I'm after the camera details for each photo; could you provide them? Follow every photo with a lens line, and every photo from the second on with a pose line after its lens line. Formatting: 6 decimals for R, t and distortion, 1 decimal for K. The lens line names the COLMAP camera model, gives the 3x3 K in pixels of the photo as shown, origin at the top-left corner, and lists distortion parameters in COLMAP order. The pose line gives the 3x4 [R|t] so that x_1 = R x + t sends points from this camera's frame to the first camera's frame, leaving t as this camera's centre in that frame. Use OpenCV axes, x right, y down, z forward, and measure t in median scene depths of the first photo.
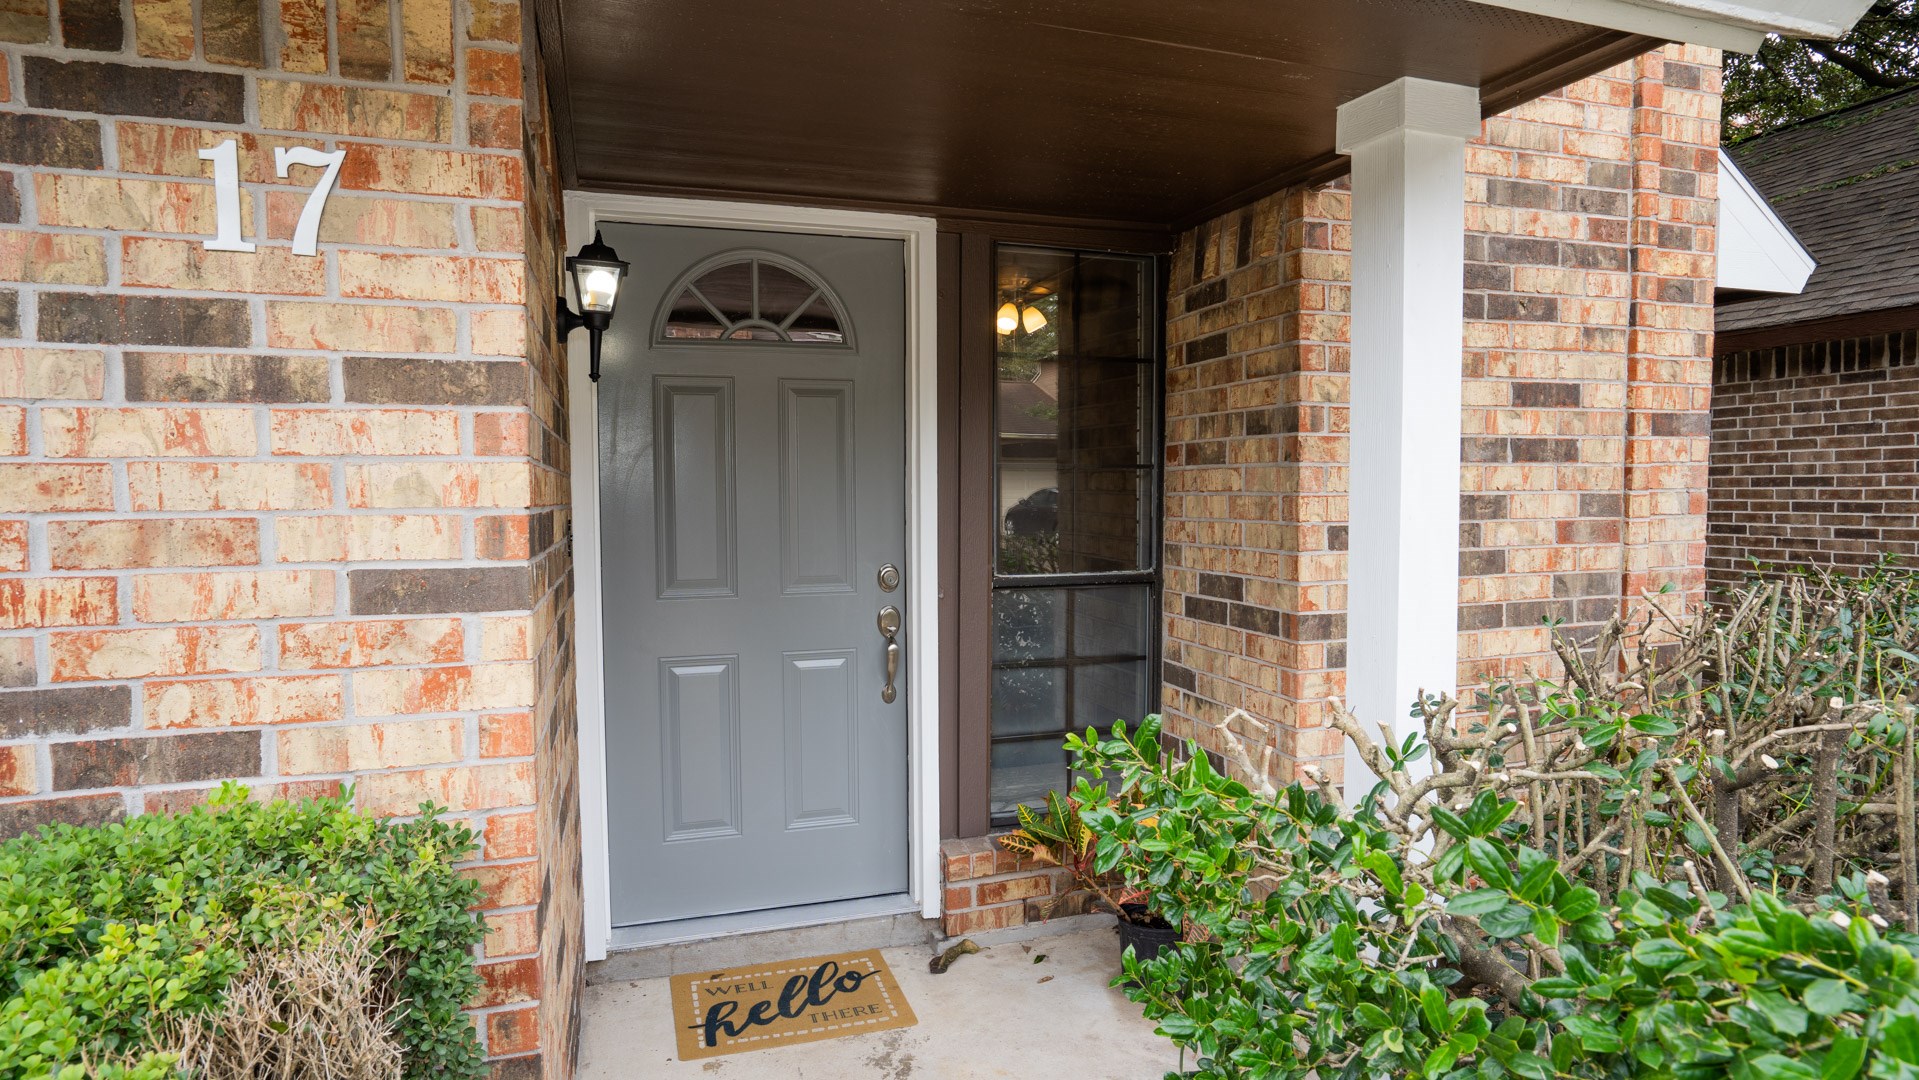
lens RADIAL K [[1050.4, 0, 959.5], [0, 1050.4, 540.0], [0, 0, 1]] dist [-0.047968, 0.037062]
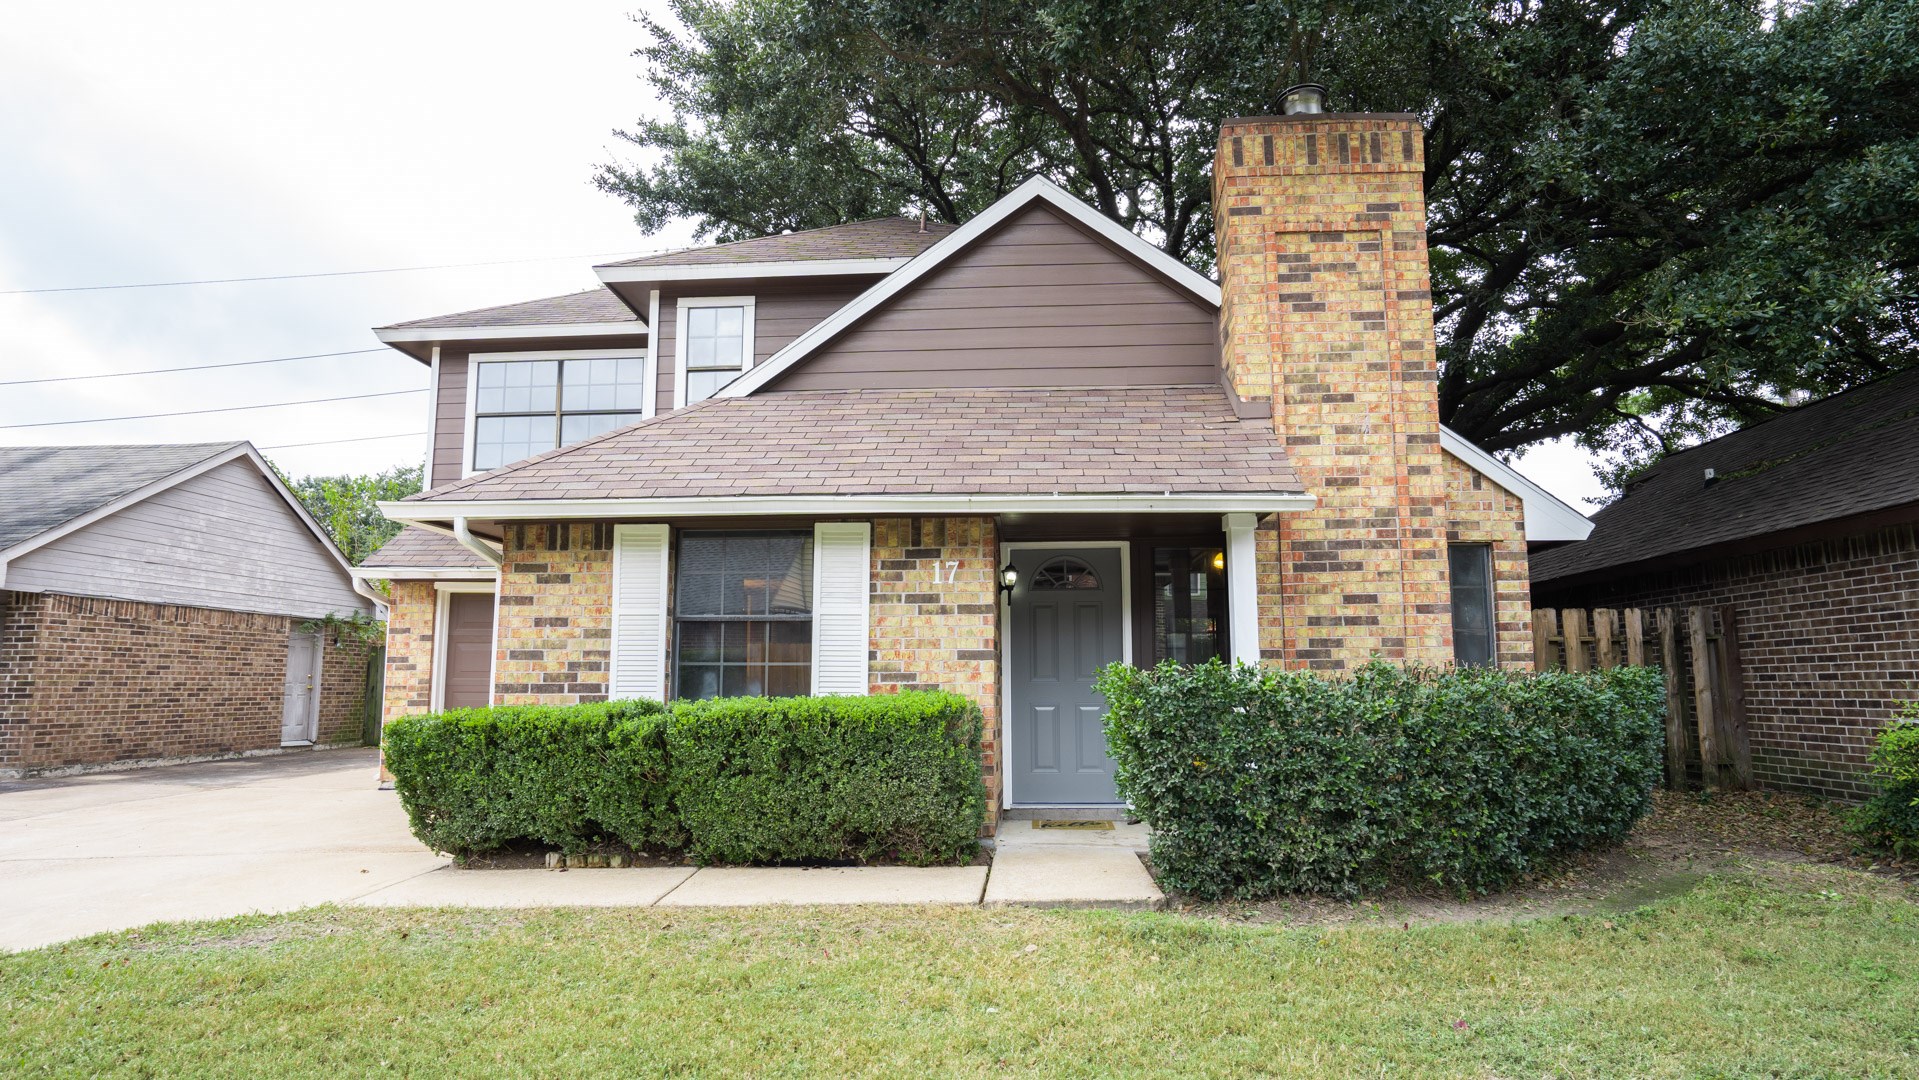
lens RADIAL K [[1050.4, 0, 959.5], [0, 1050.4, 540.0], [0, 0, 1]] dist [-0.047968, 0.037062]
pose [[0.925400, -0.050495, -0.375613, 0.628285], [-0.021764, 0.982369, -0.185683, 0.216670], [0.378367, 0.180006, 0.907985, -1.739546]]
